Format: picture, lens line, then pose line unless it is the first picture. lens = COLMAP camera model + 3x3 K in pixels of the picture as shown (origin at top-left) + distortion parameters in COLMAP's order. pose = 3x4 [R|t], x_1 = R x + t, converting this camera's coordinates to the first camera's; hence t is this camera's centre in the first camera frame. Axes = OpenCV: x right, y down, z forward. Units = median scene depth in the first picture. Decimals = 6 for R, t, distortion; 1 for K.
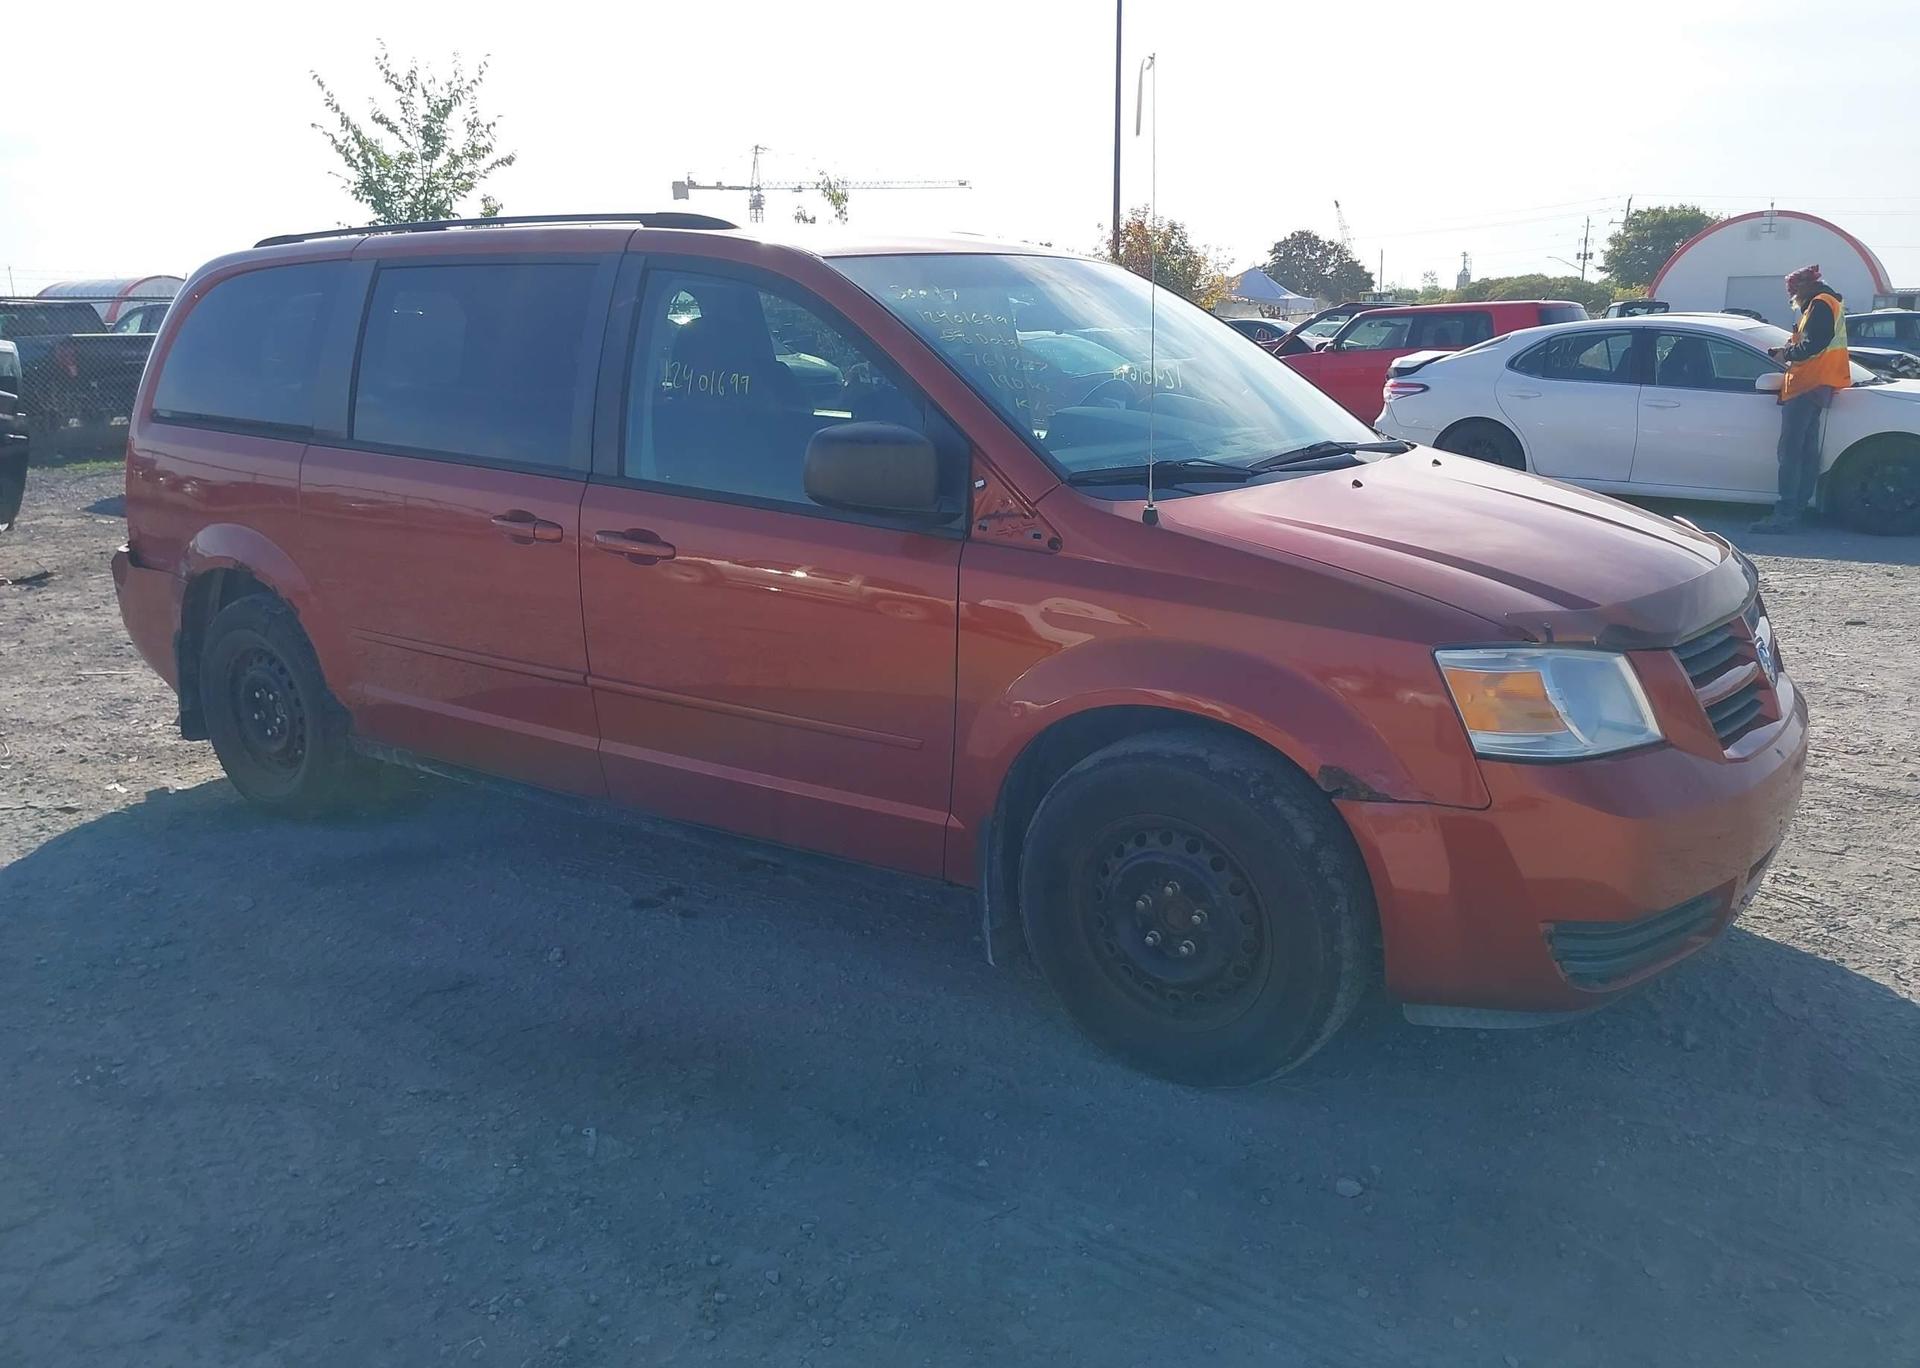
lens RADIAL K [[1521.9, 0, 963.7], [0, 1521.9, 690.5], [0, 0, 1]] dist [0.003702, 0.011991]
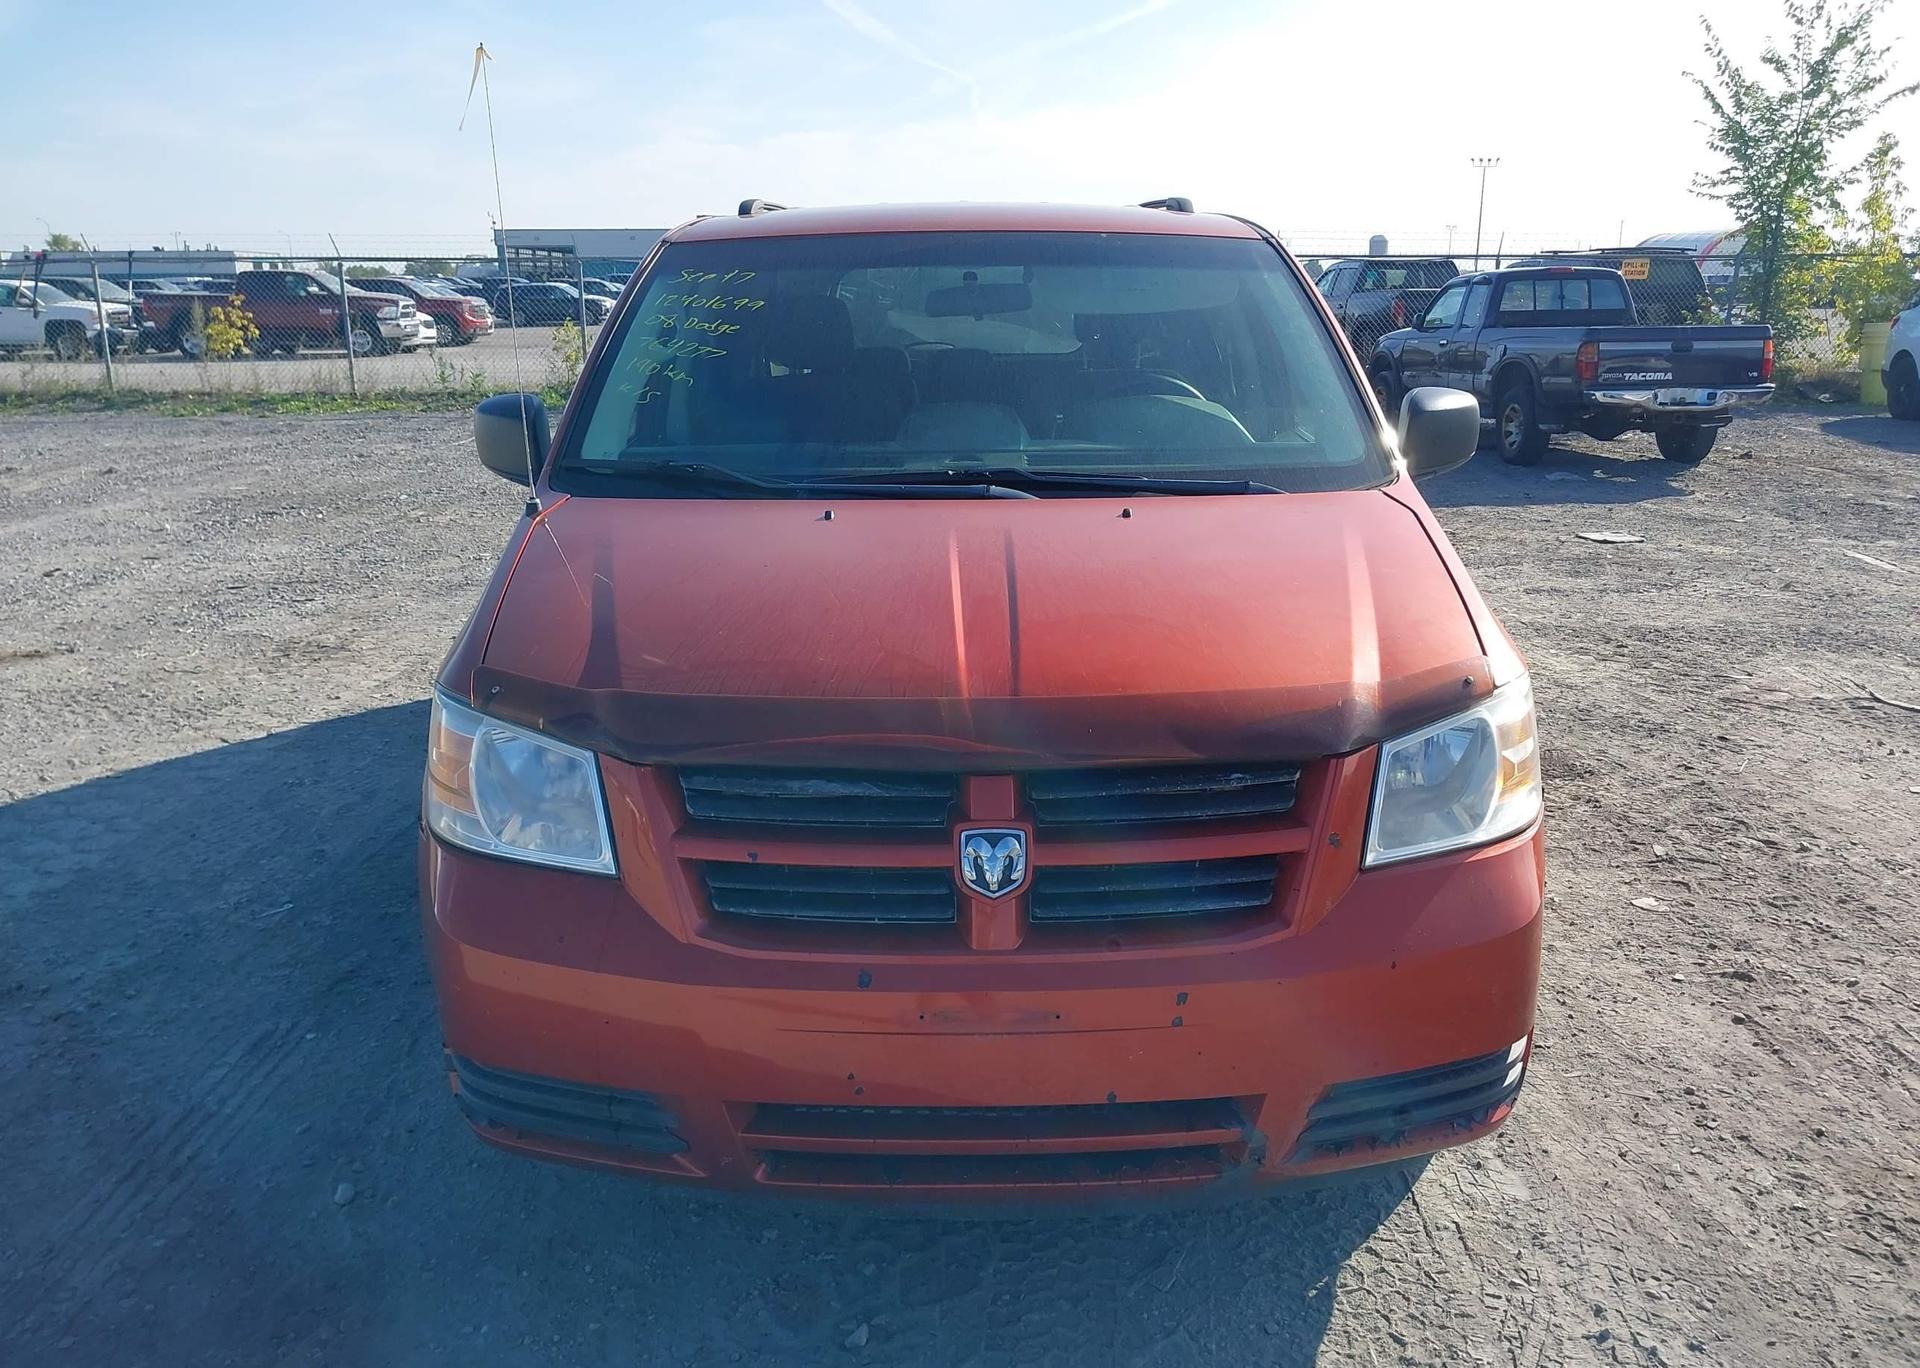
lens RADIAL K [[1523.0, 0, 959.5], [0, 1523.0, 675.0], [0, 0, 1]] dist [0.010160, -0.002863]
pose [[0.579103, 0.210907, -0.787501, 0.681909], [-0.194757, 0.973779, 0.117577, -0.114280], [0.791650, 0.085282, 0.604994, 0.392702]]
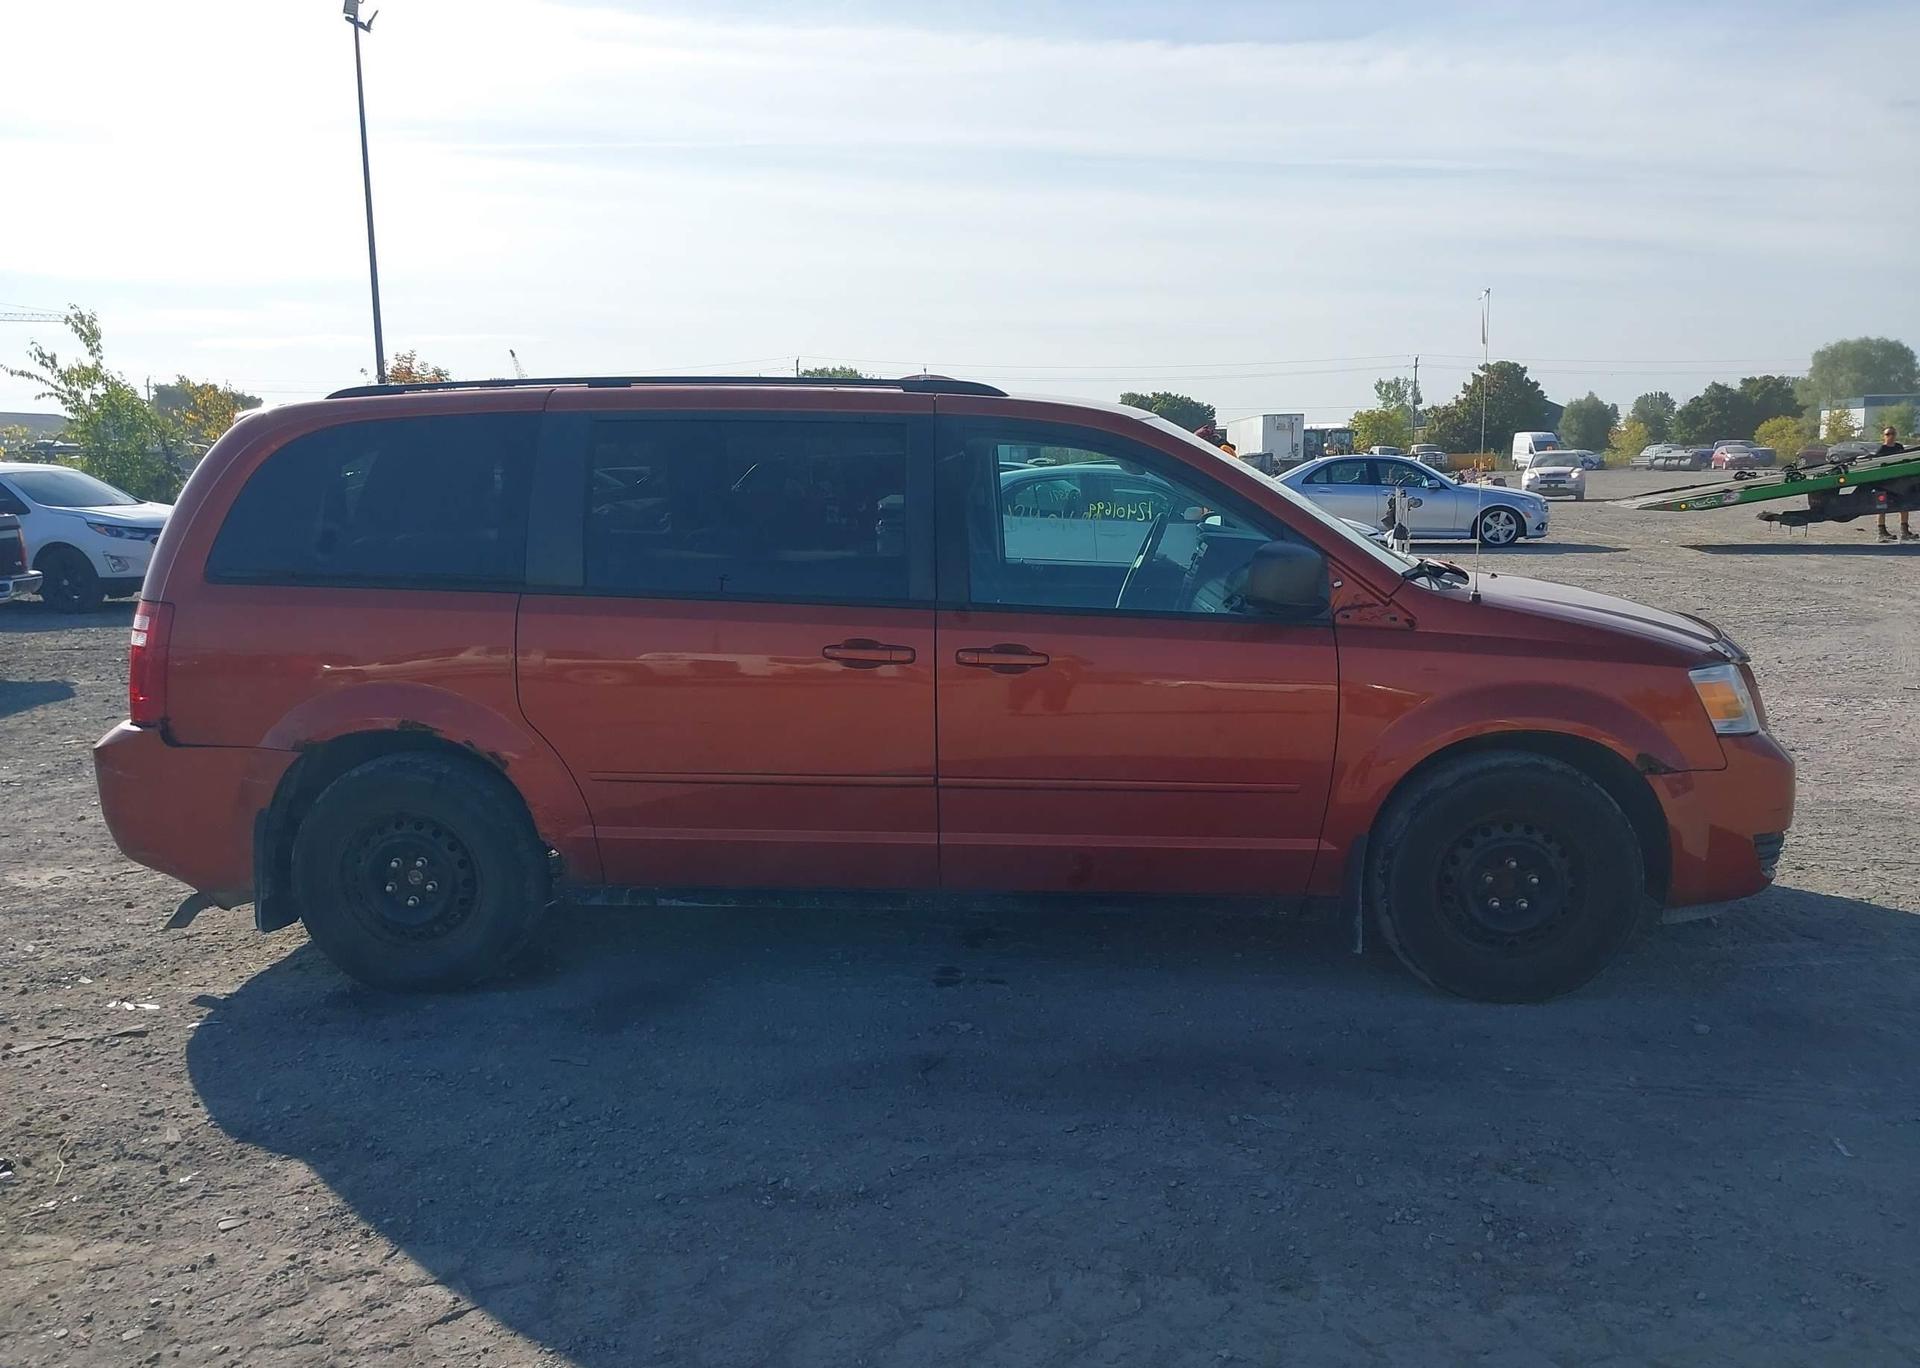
lens RADIAL K [[1521.9, 0, 963.7], [0, 1521.9, 690.5], [0, 0, 1]] dist [0.003702, 0.011991]
pose [[0.868687, -0.080058, 0.488849, -0.608807], [0.124564, 0.990447, -0.059148, -0.003851], [-0.479444, 0.112274, 0.870361, 0.007064]]
